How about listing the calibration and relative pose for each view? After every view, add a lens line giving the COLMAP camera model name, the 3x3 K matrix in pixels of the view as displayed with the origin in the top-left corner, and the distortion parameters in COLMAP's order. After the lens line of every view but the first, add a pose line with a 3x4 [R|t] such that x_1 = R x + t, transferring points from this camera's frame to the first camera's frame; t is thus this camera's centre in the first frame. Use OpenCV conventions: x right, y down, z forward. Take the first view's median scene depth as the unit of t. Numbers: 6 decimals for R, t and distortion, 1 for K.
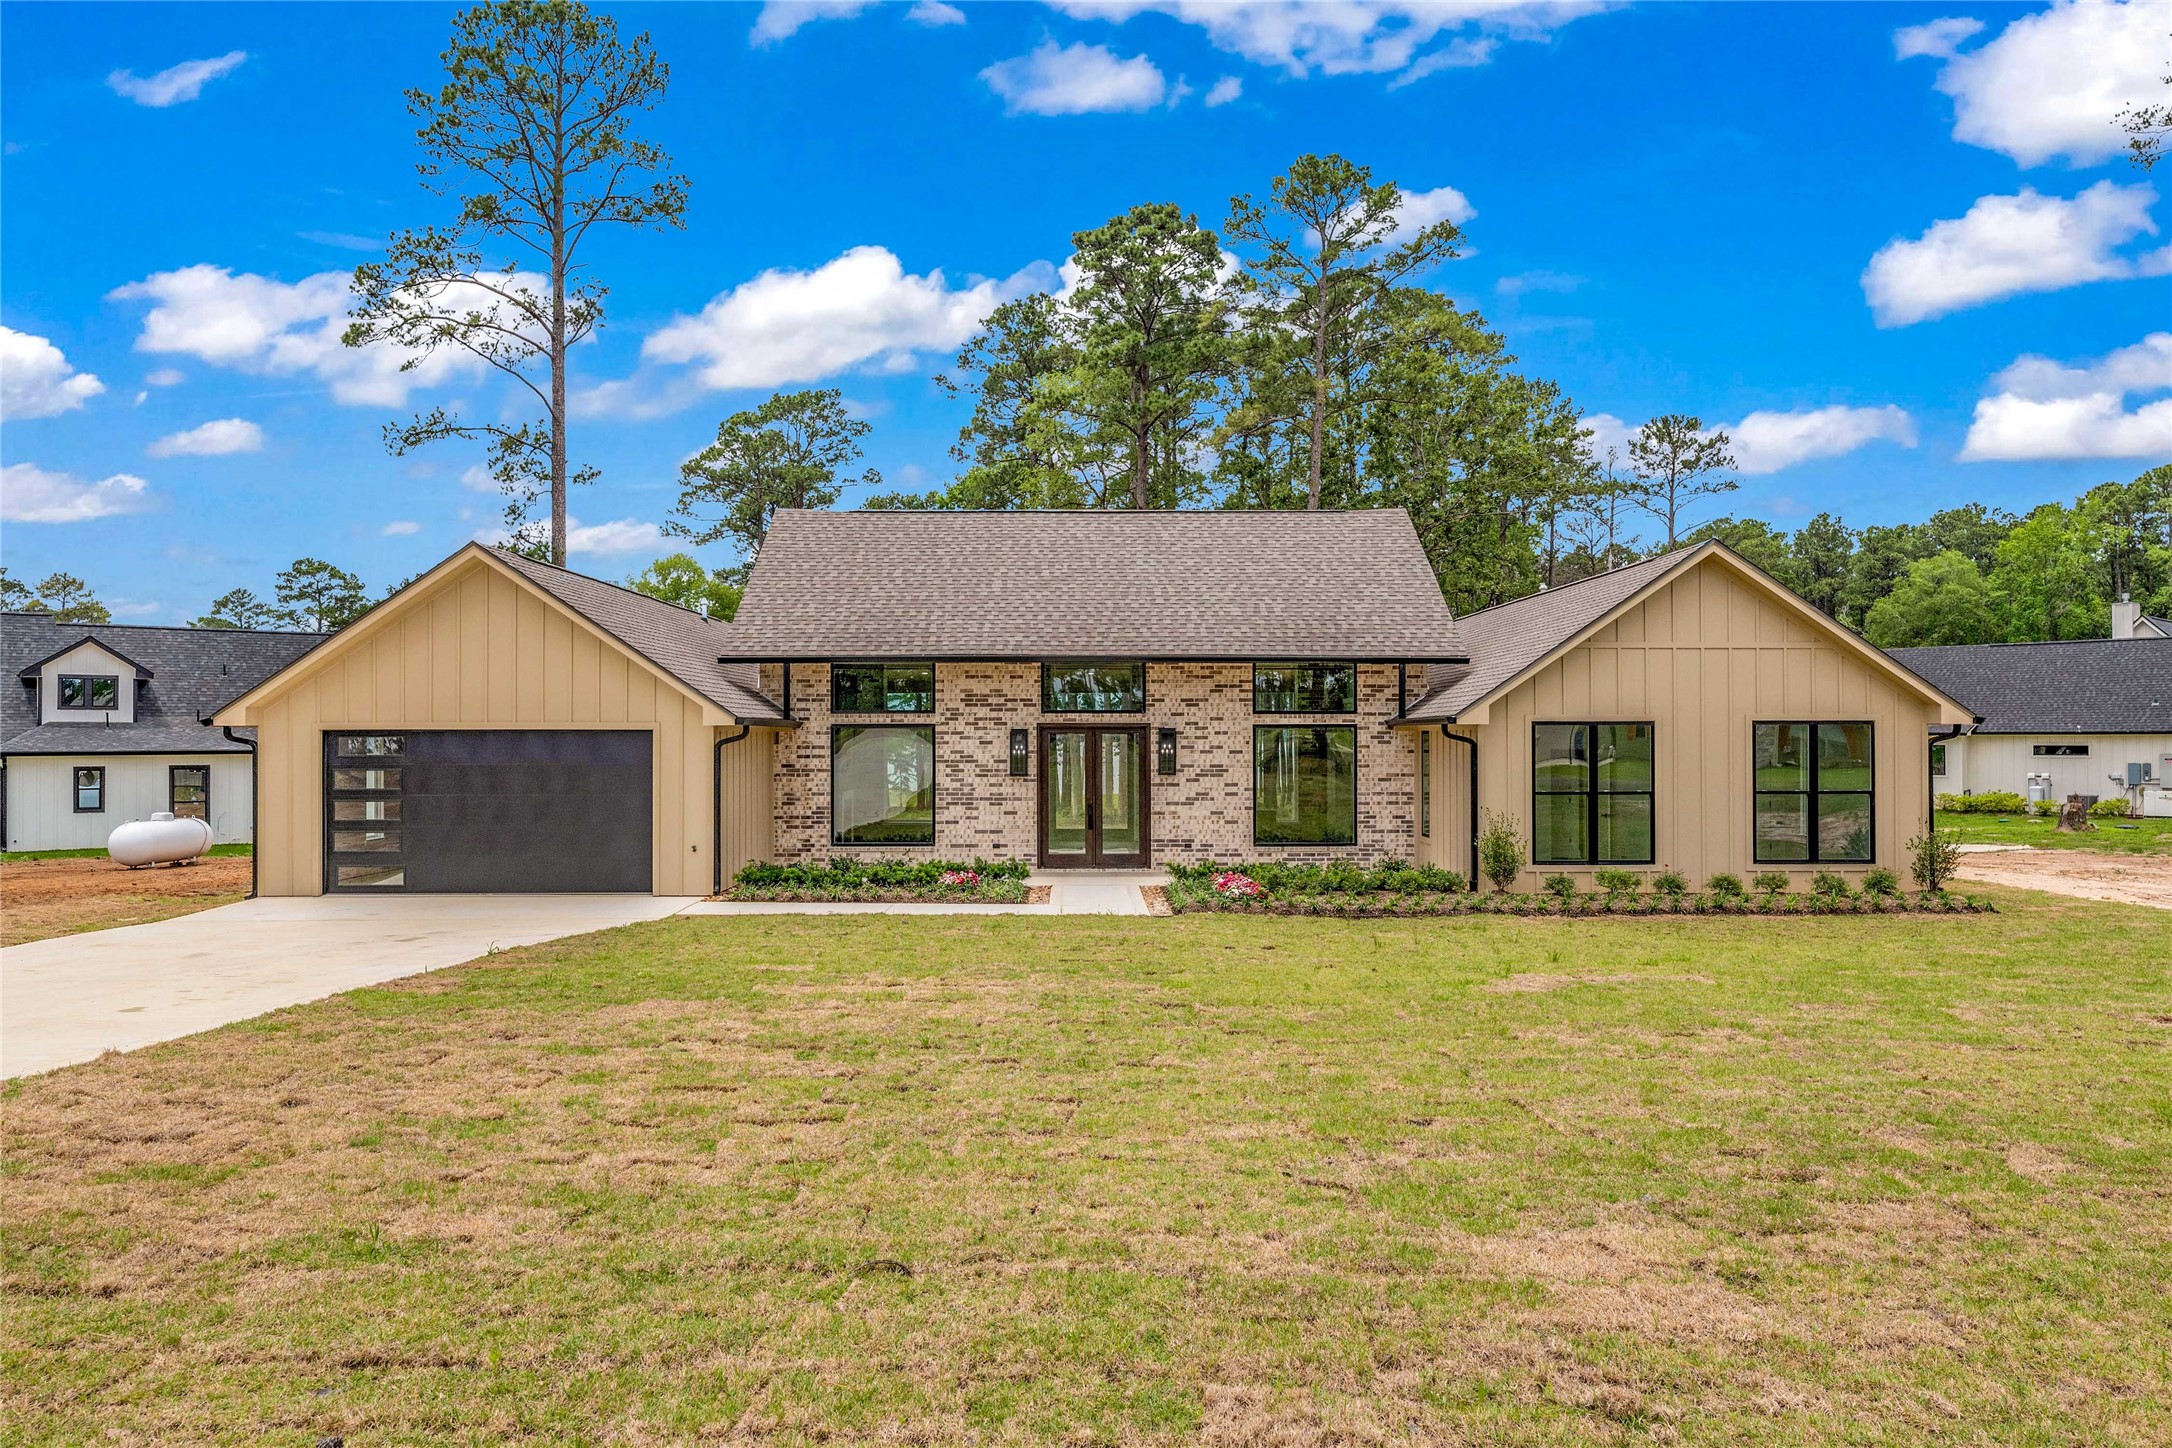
lens RADIAL K [[1513.9, 0, 1085.3], [0, 1513.9, 729.2], [0, 0, 1]] dist [-0.022350, 0.001321]
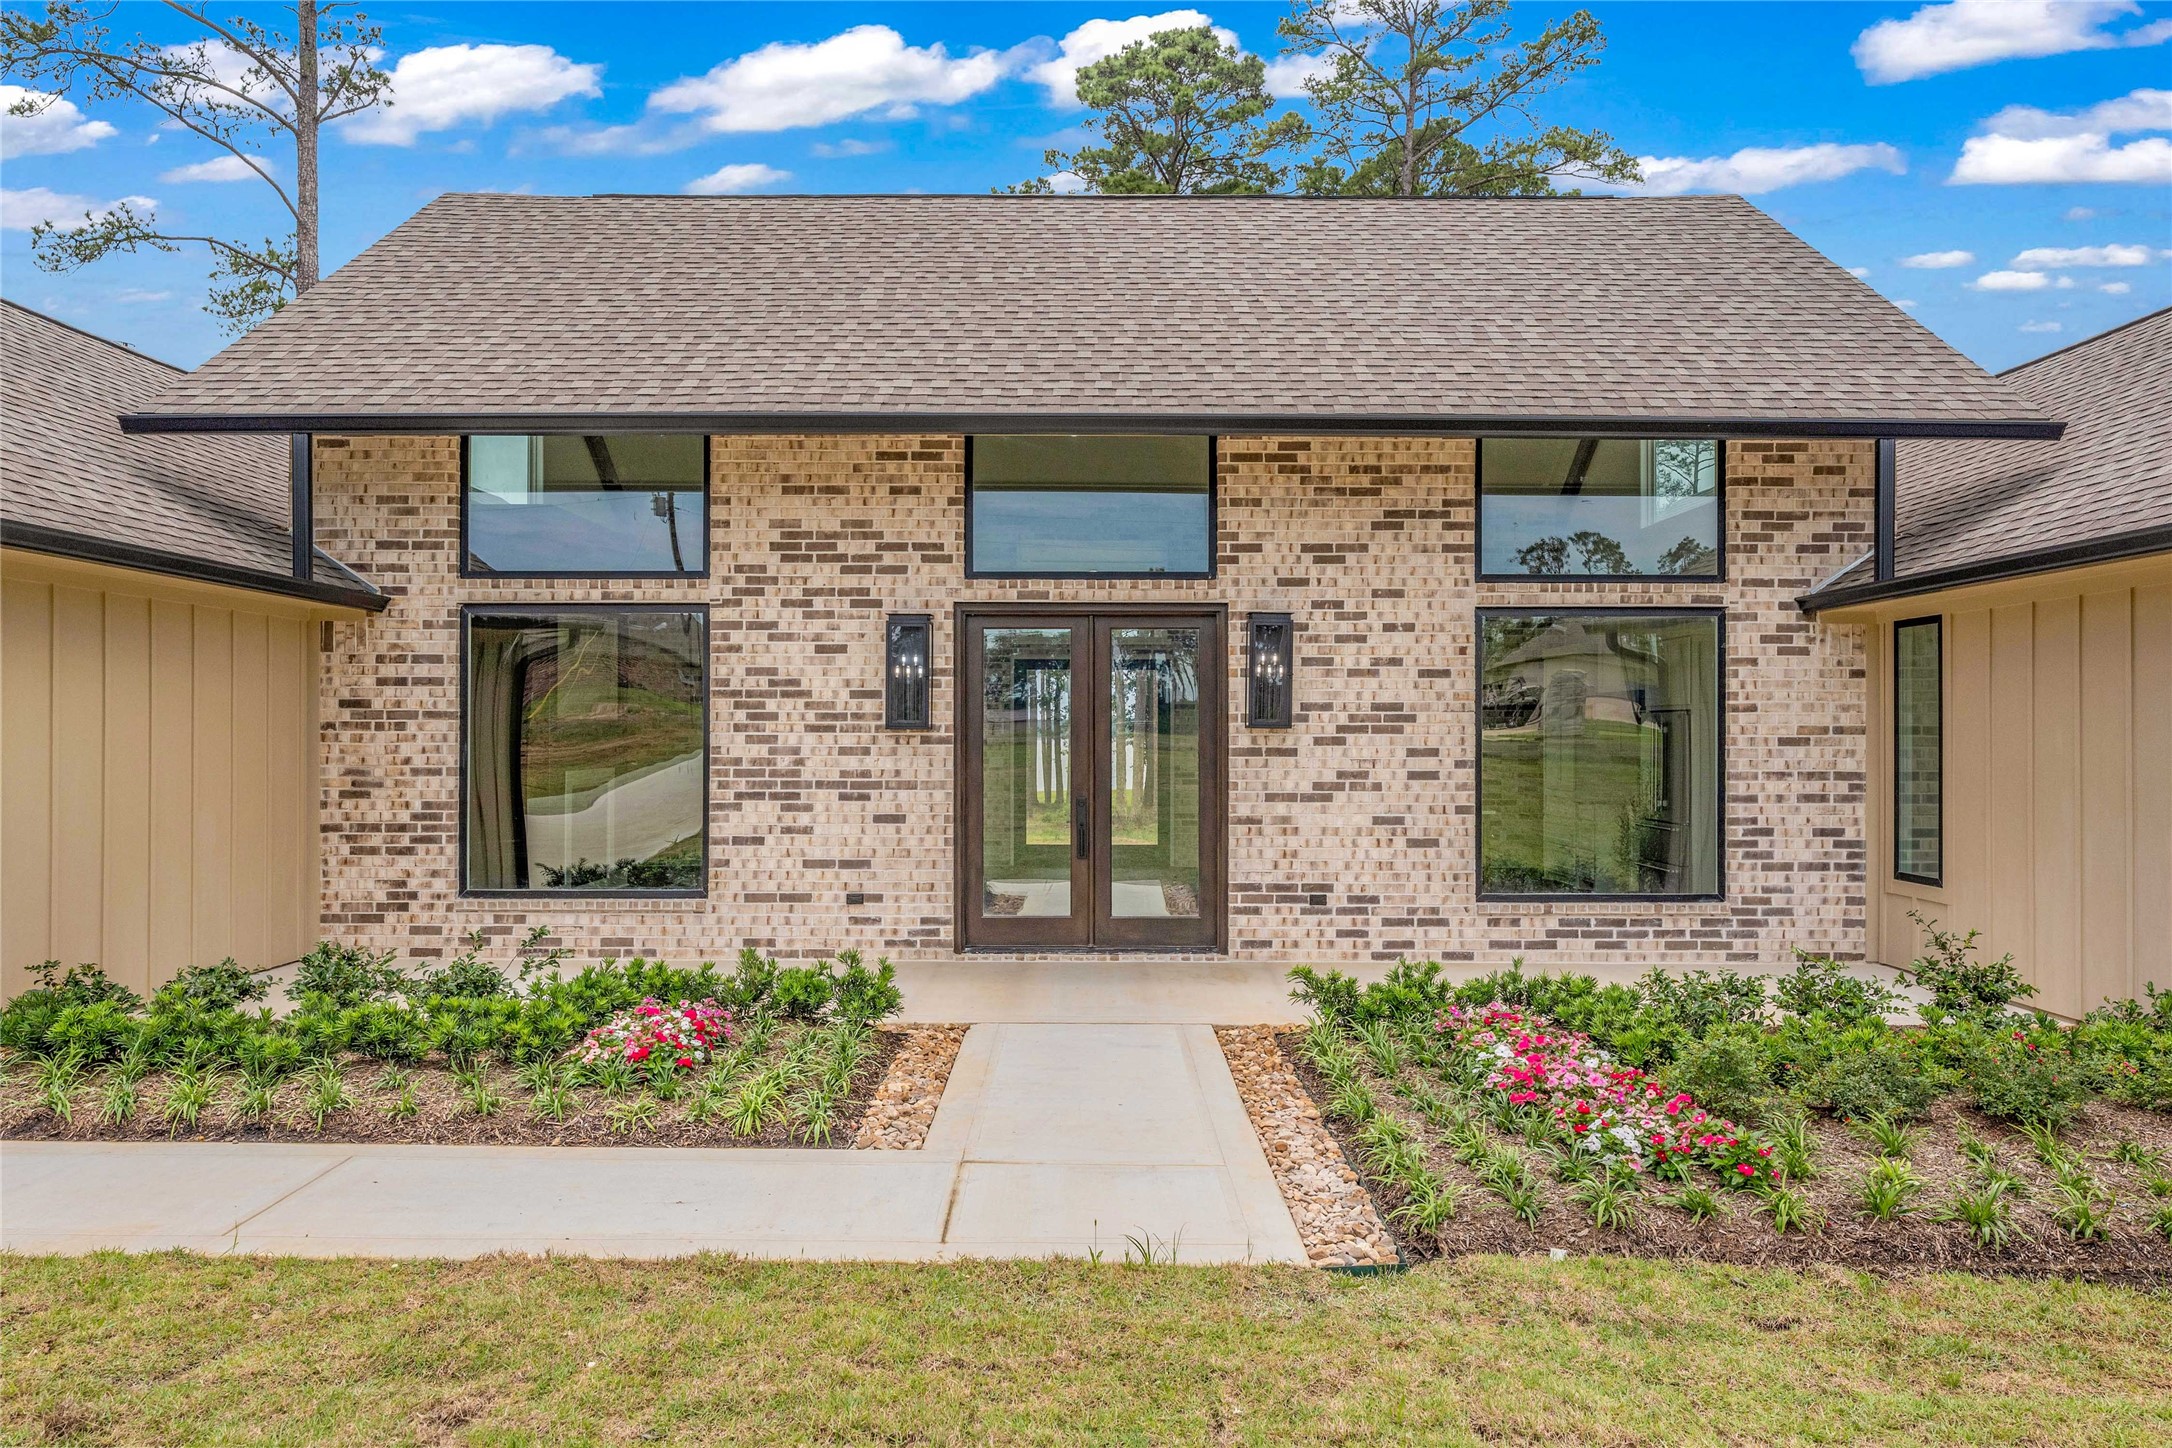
lens RADIAL K [[1513.9, 0, 1085.7], [0, 1513.9, 723.8], [0, 0, 1]] dist [-0.022350, 0.001321]
pose [[0.999967, 0.003154, -0.007540, 0.007310], [-0.003159, 0.999995, -0.000641, 0.029339], [0.007538, 0.000665, 0.999971, 0.586290]]
